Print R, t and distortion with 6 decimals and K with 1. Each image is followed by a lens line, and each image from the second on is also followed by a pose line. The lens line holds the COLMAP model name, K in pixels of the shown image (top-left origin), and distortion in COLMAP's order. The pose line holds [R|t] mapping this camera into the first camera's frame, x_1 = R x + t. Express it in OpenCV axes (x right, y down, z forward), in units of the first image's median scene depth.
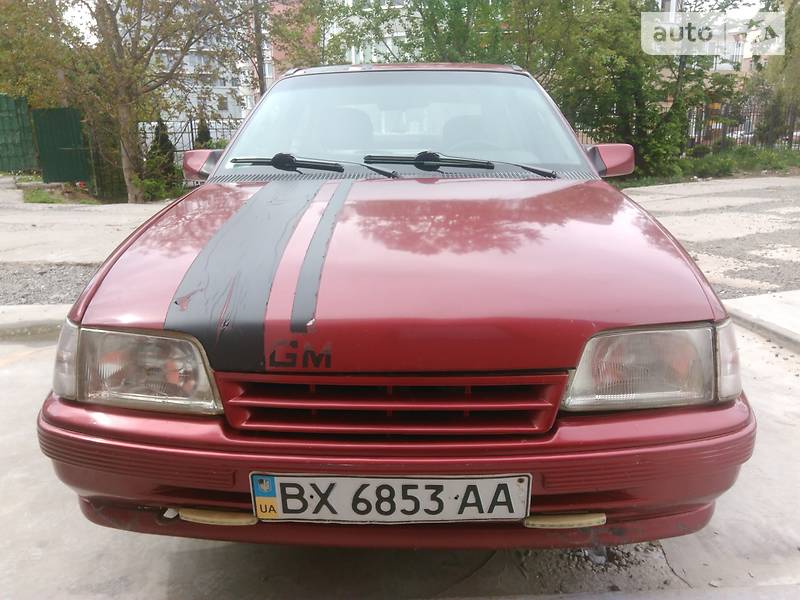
lens RADIAL K [[626.5, 0, 383.2], [0, 626.5, 301.8], [0, 0, 1]] dist [0.082215, -0.096673]
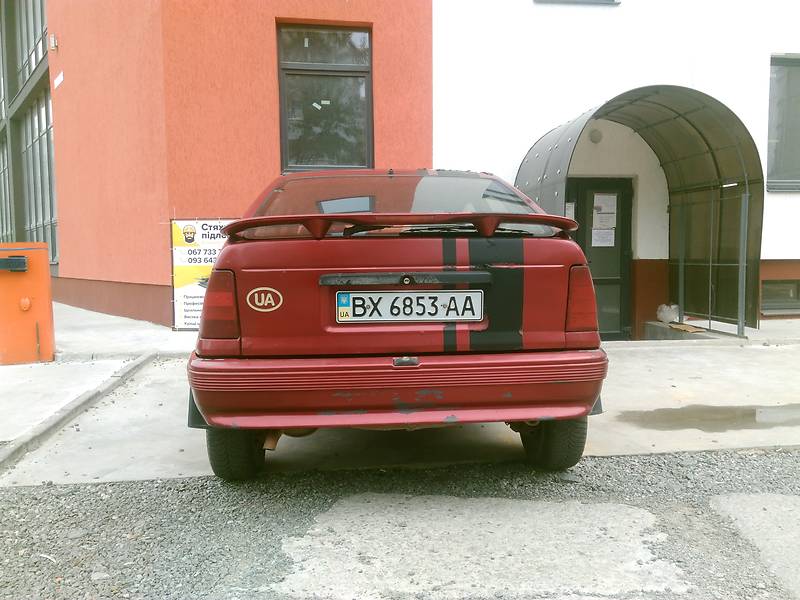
lens RADIAL K [[626.5, 0, 400.8], [0, 626.5, 301.3], [0, 0, 1]] dist [0.082215, -0.096673]
pose [[0.992089, -0.001202, 0.125528, -0.250412], [0.032730, 0.967846, -0.249405, 0.756350], [-0.121191, 0.251540, 0.960229, -0.797064]]
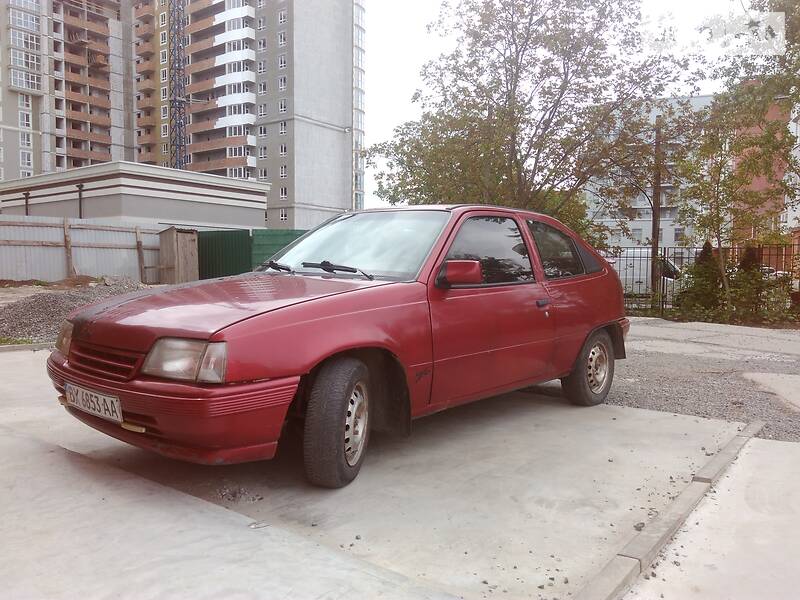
lens RADIAL K [[626.5, 0, 401.8], [0, 626.5, 293.3], [0, 0, 1]] dist [0.082215, -0.096673]
pose [[0.776059, 0.063894, -0.627416, 2.237299], [-0.187652, 0.973189, -0.133002, 0.032592], [0.602096, 0.220953, 0.767242, -0.146523]]
